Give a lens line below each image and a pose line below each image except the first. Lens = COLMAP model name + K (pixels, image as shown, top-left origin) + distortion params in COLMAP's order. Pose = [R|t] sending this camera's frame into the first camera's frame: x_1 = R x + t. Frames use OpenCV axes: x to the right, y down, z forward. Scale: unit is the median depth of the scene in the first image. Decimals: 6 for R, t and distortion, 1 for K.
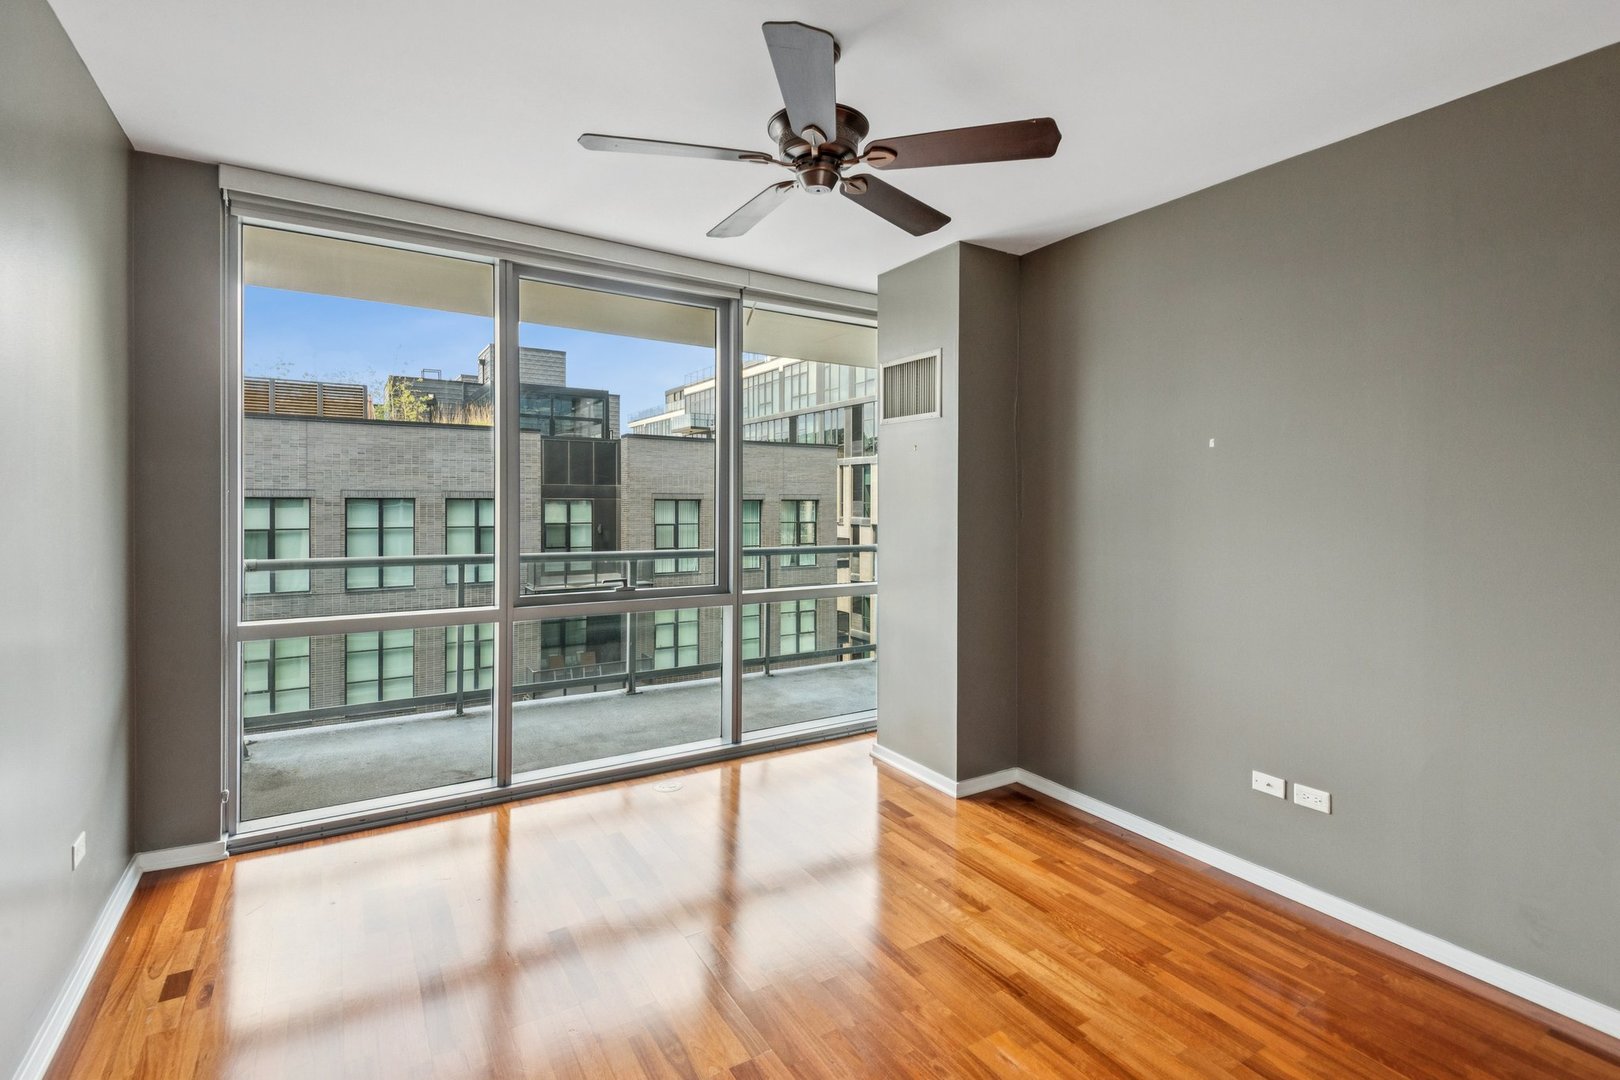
lens RADIAL K [[771.0, 0, 820.2], [0, 771.0, 499.4], [0, 0, 1]] dist [0.025207, -0.008666]
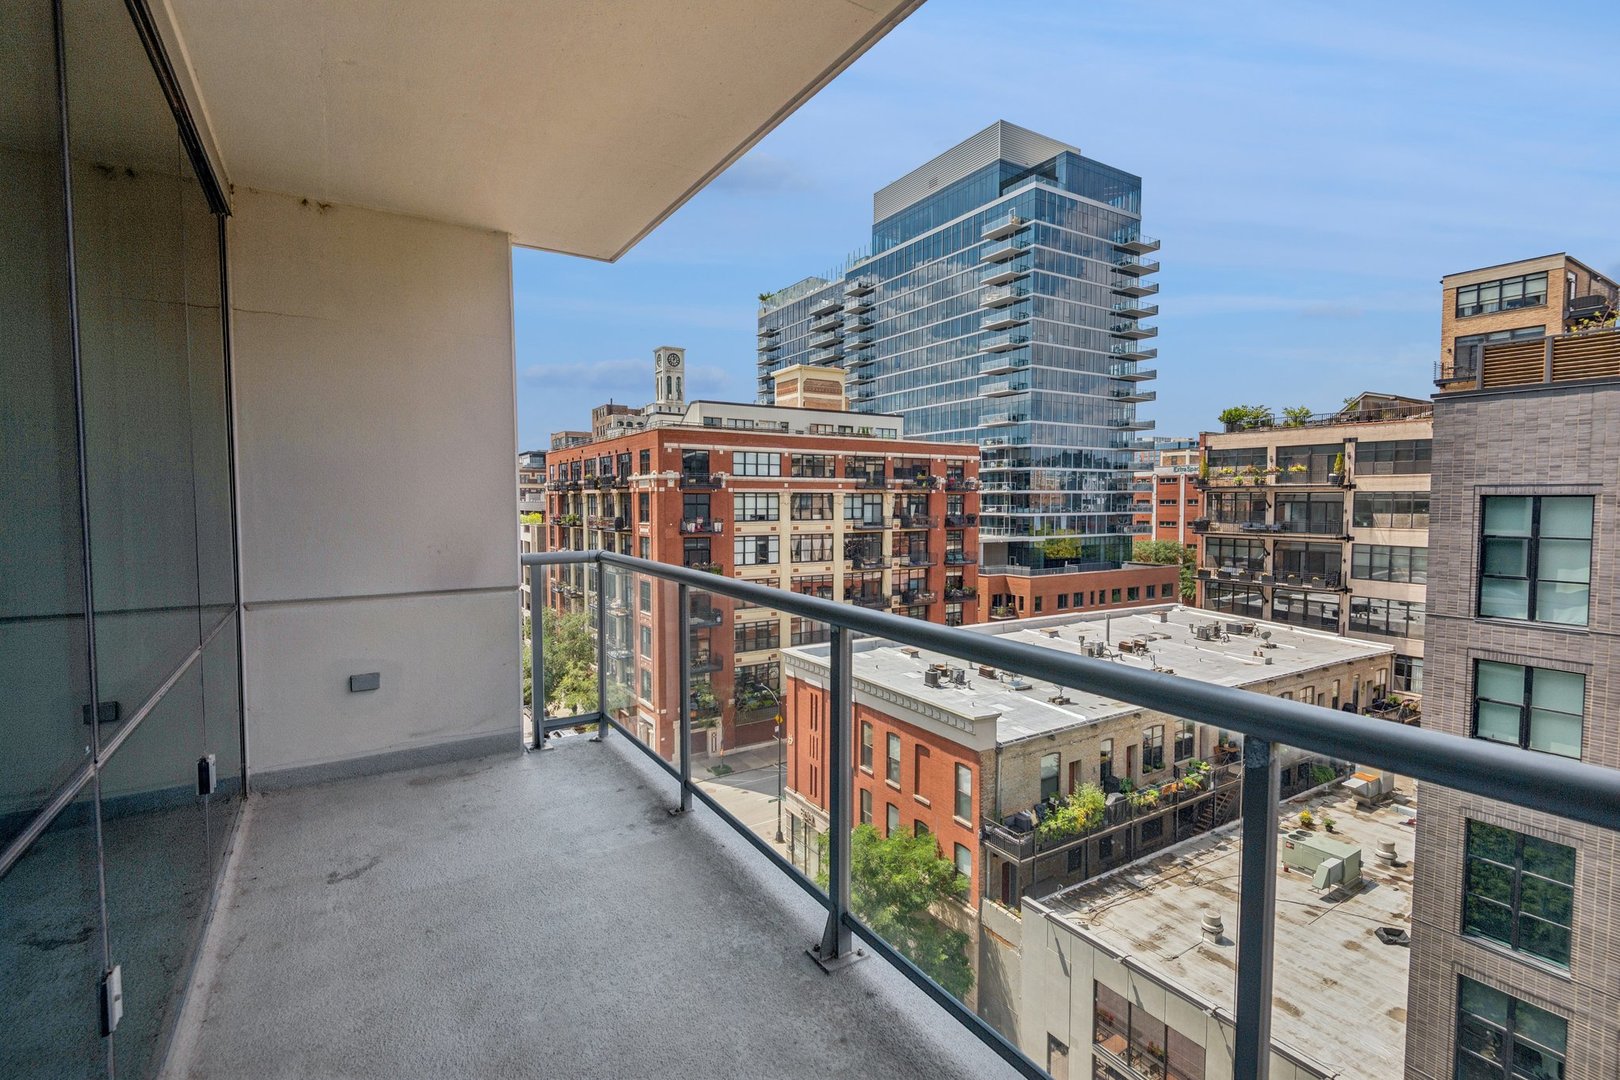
lens RADIAL K [[771.0, 0, 813.9], [0, 771.0, 539.1], [0, 0, 1]] dist [0.025207, -0.008666]
pose [[0.019374, 0.047240, -0.998696, 0.041836], [-0.003921, 0.998879, 0.047173, 0.006956], [0.999805, 0.003002, 0.019538, 0.286464]]
